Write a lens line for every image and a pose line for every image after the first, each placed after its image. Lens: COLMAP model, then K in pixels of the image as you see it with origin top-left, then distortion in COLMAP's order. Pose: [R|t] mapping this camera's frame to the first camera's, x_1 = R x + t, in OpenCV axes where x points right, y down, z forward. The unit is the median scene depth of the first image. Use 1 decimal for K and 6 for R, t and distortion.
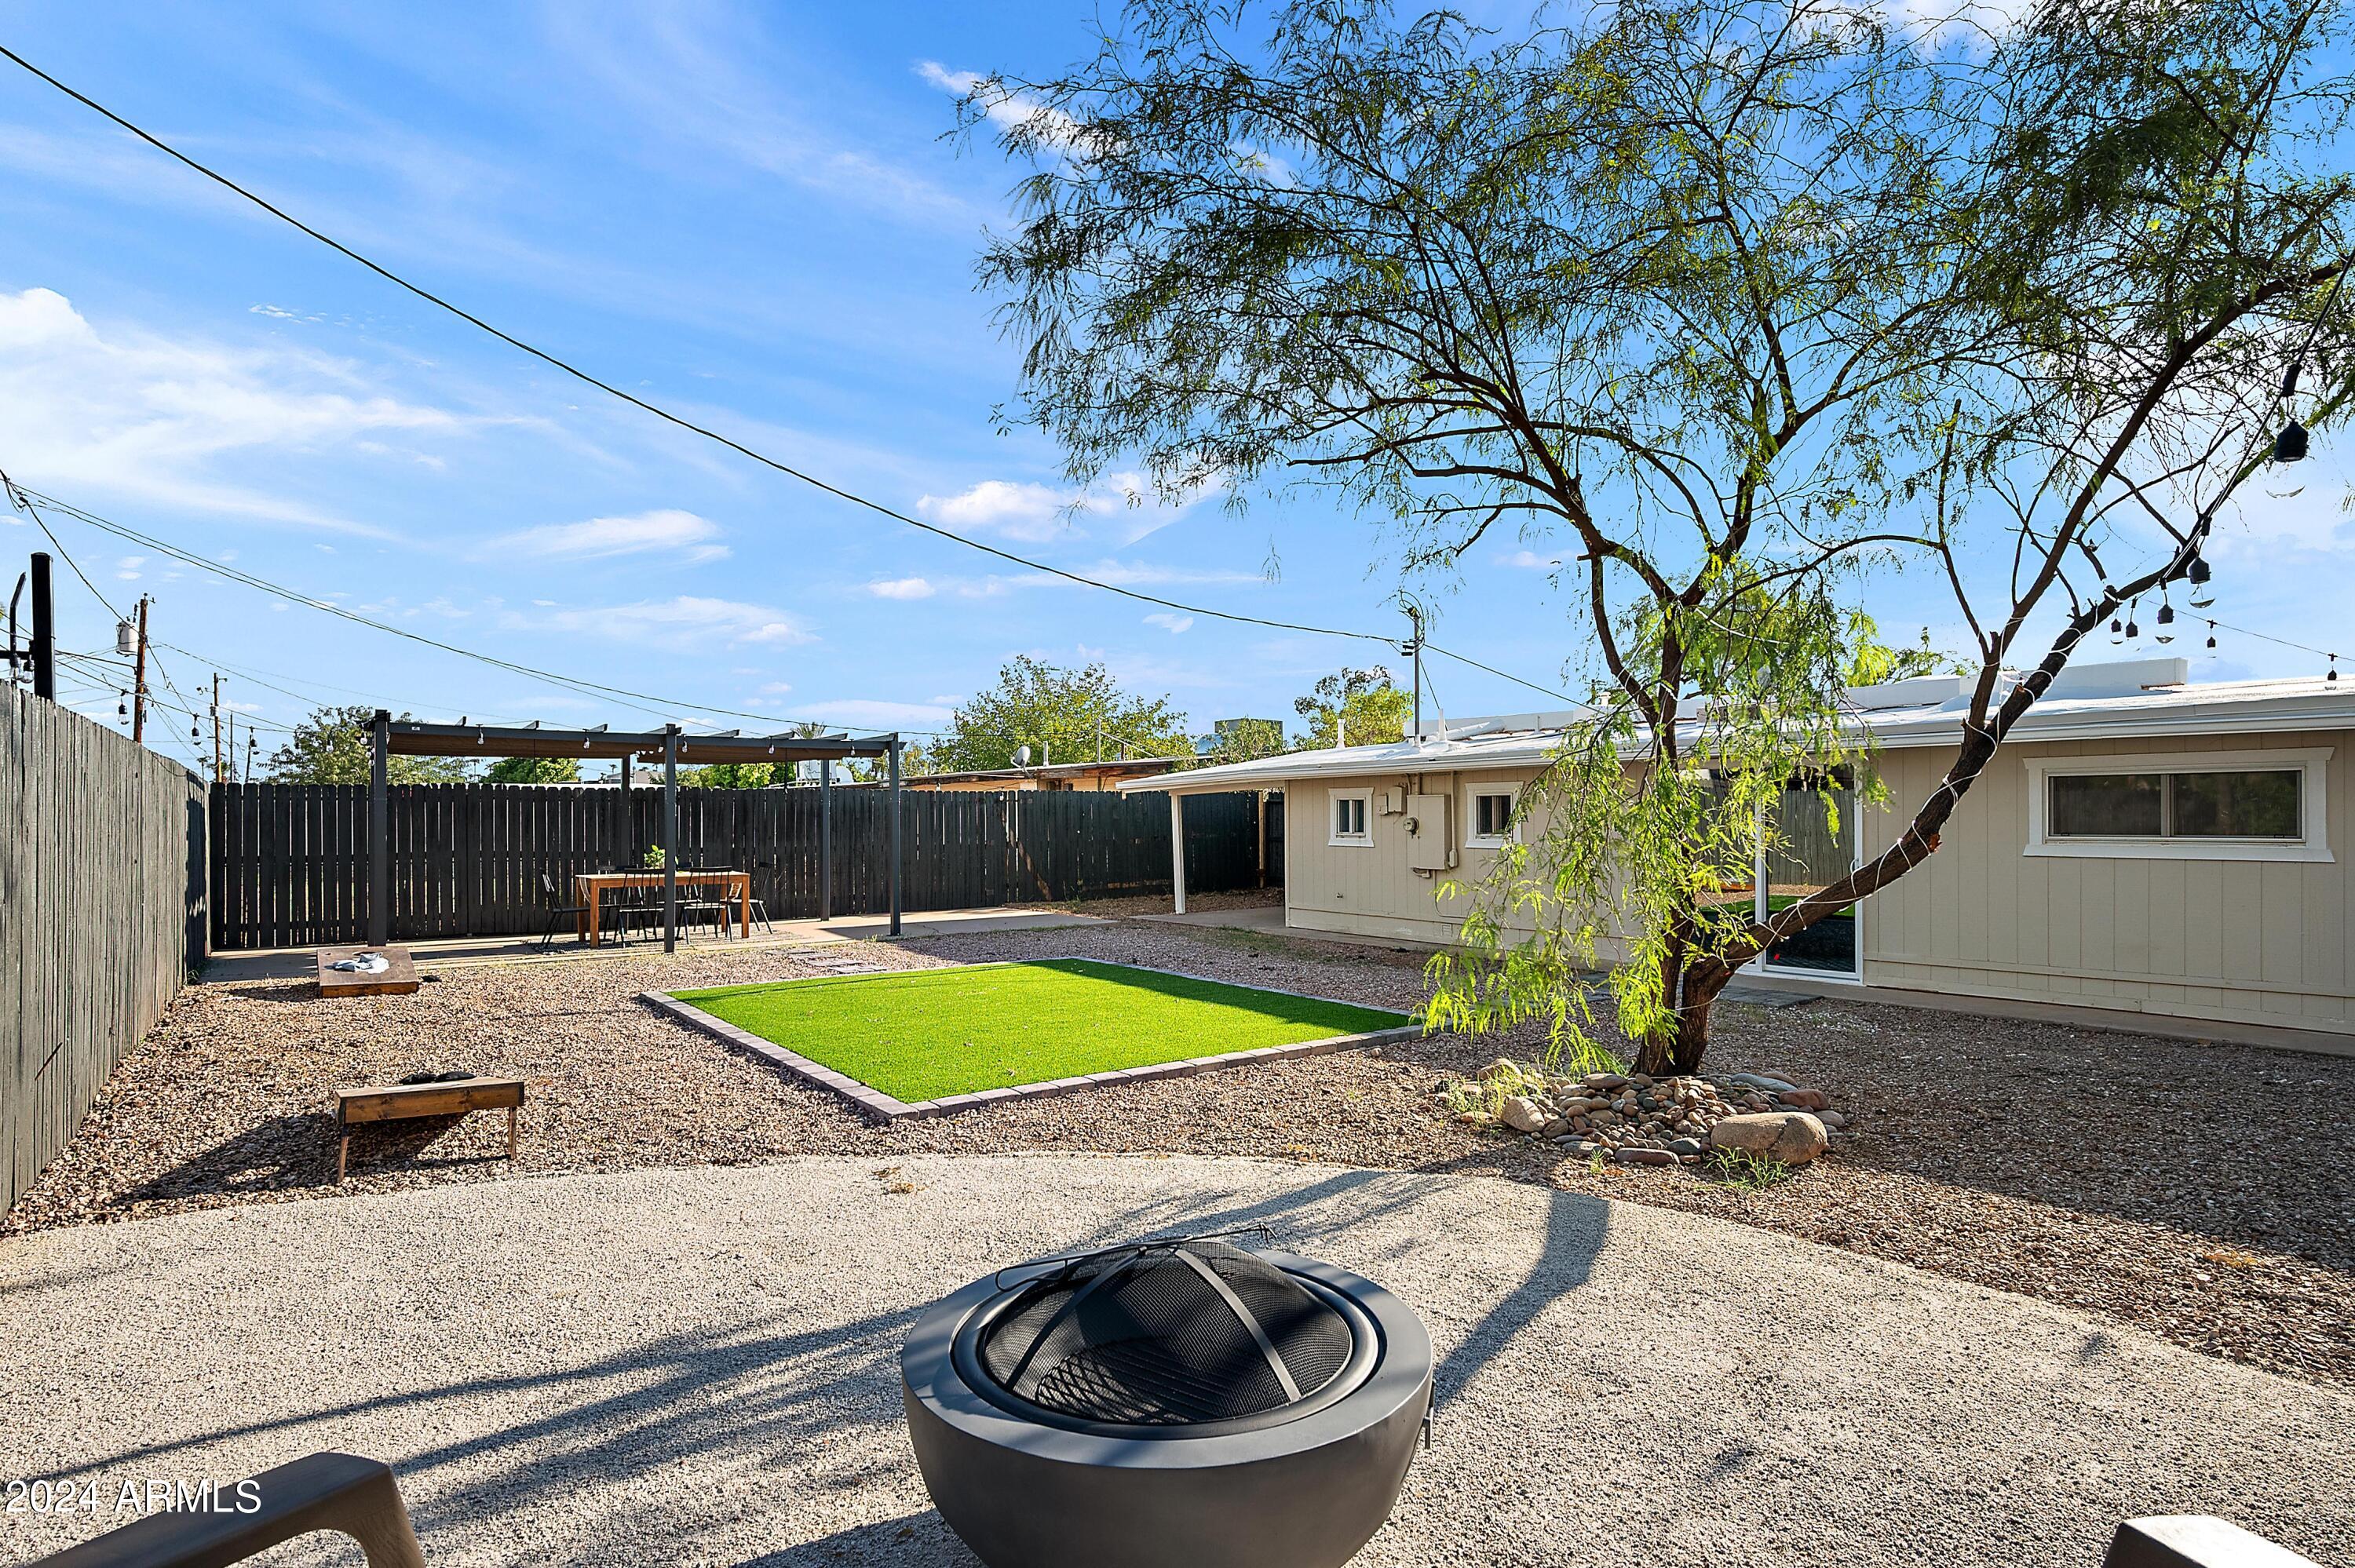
lens RADIAL K [[1142.8, 0, 1198.3], [0, 1142.8, 797.7], [0, 0, 1]] dist [0.001900, 0.000093]
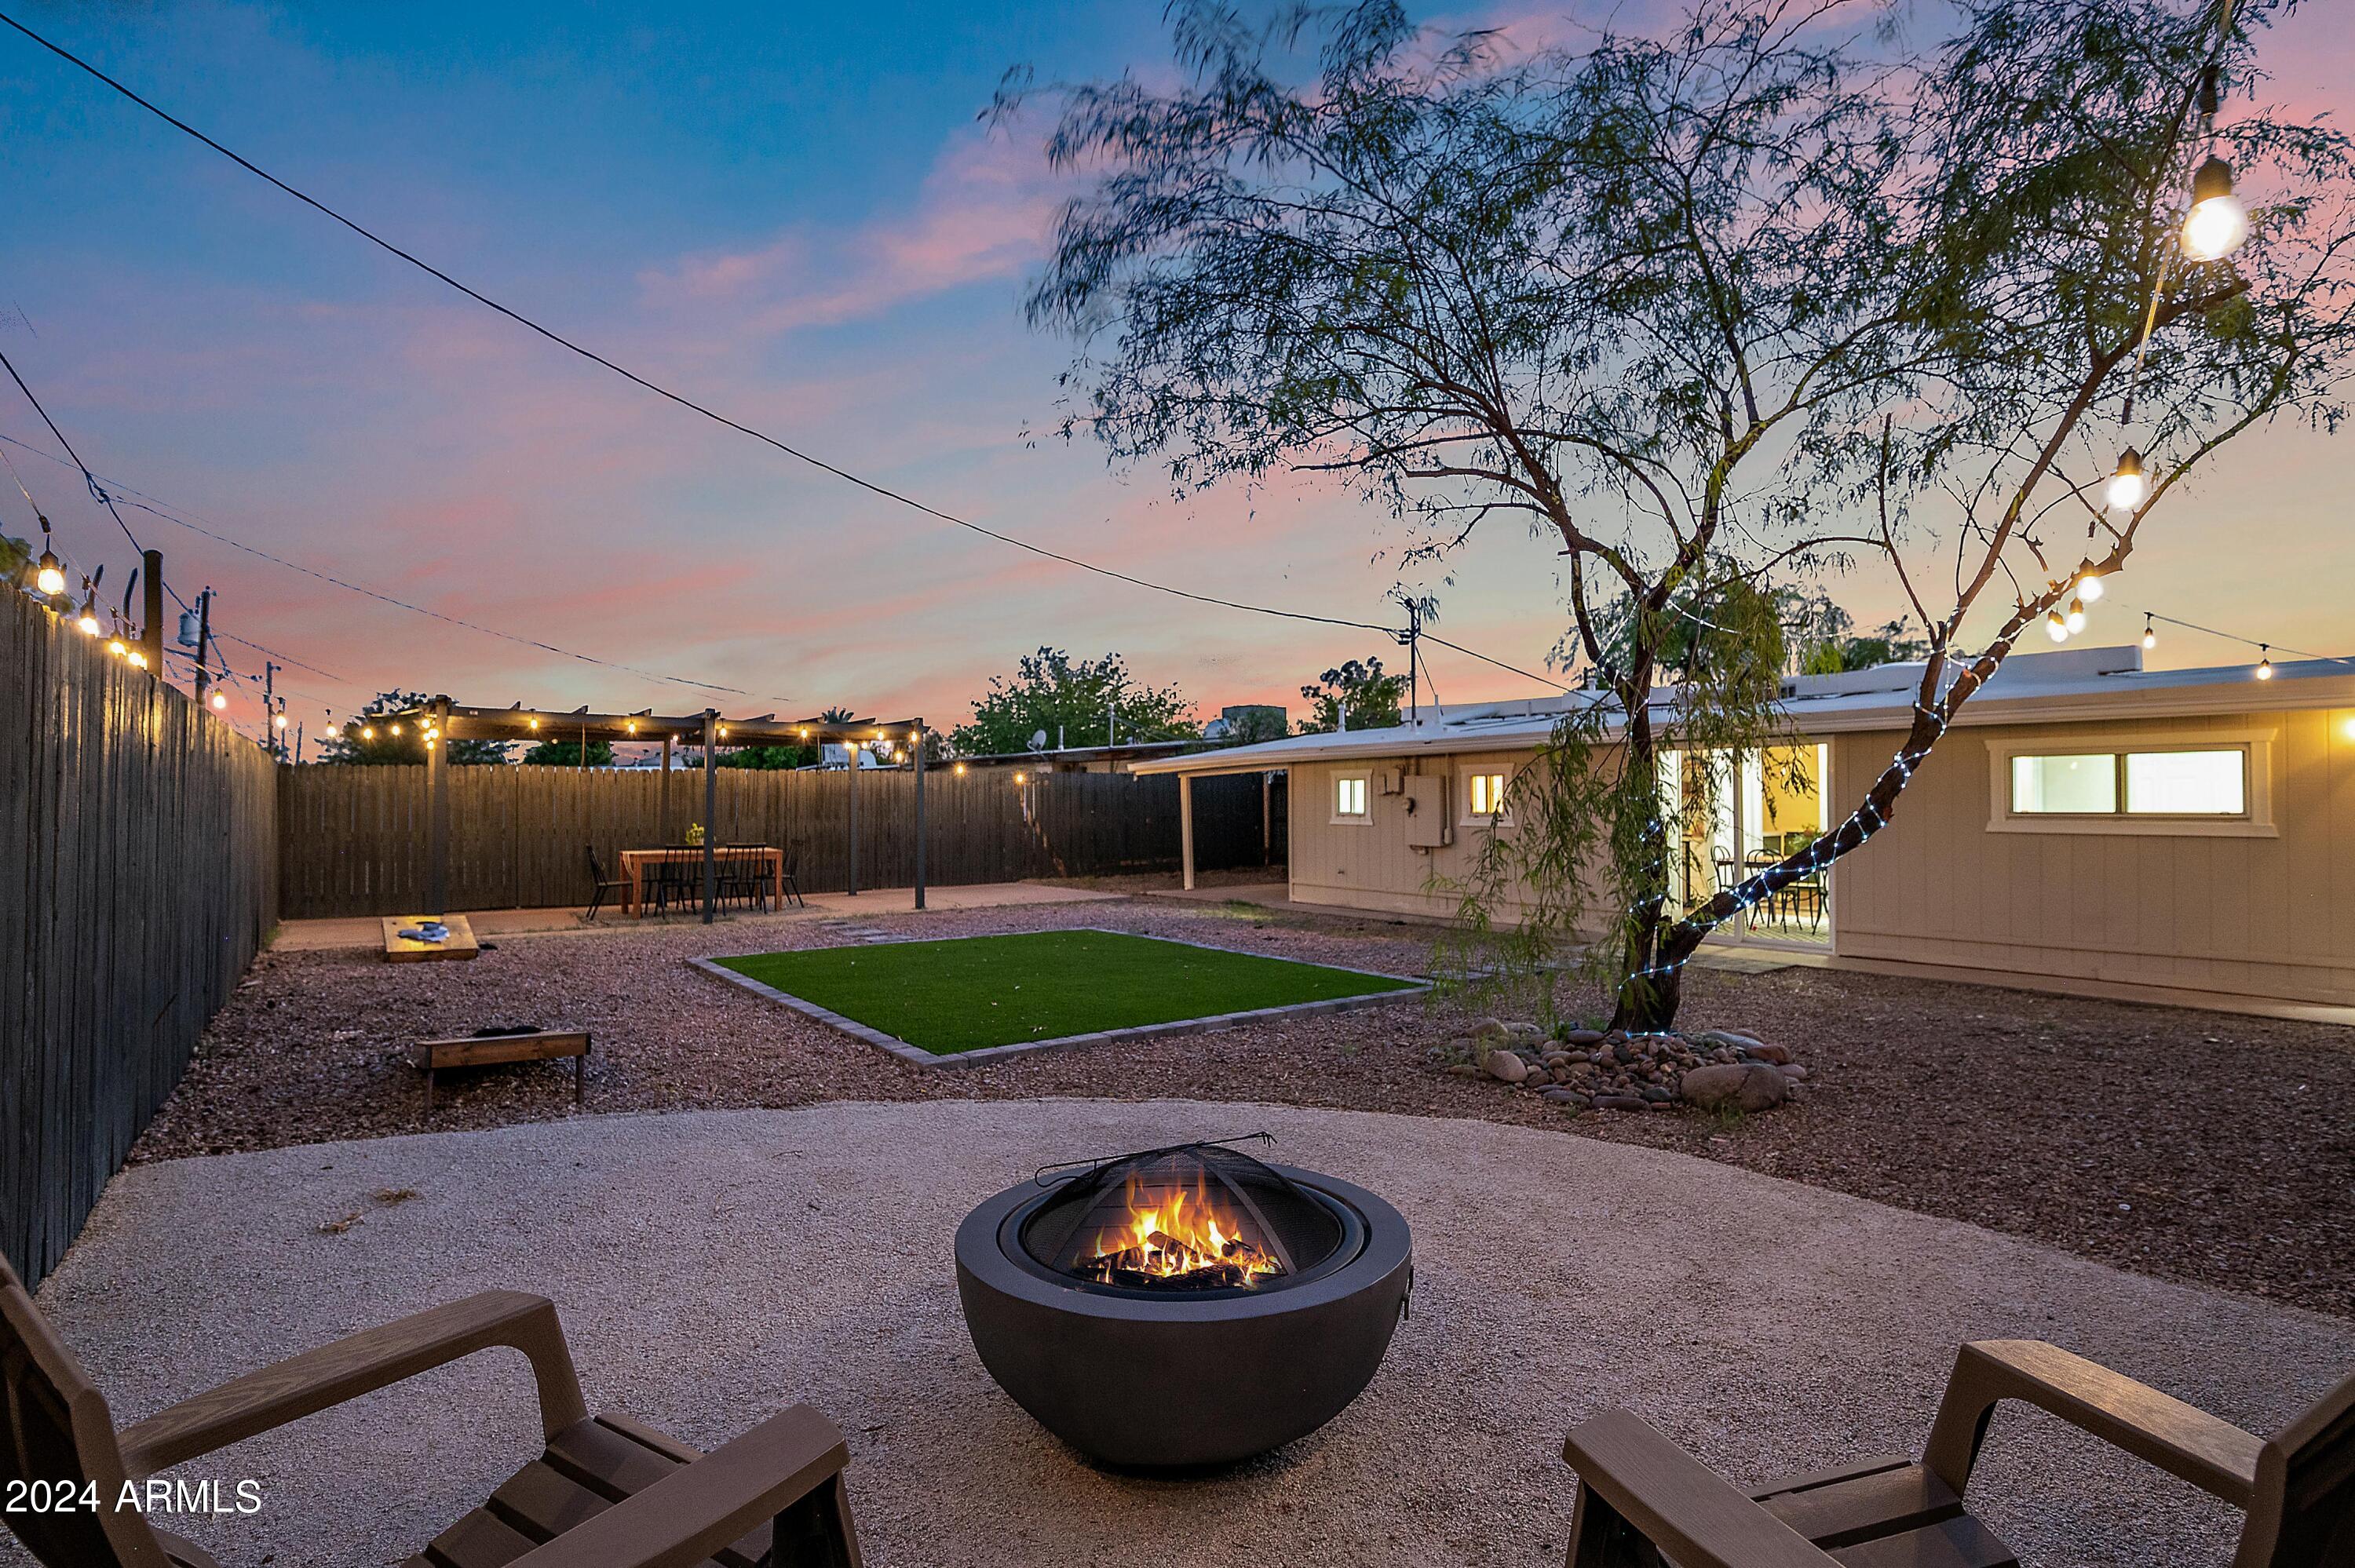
lens RADIAL K [[1142.8, 0, 1158.6], [0, 1142.8, 782.6], [0, 0, 1]] dist [0.001900, 0.000093]
pose [[0.999218, 0.005079, -0.039223, -0.005683], [-0.005285, 0.999973, -0.005160, 0.015972], [0.039195, 0.005363, 0.999217, -0.100505]]
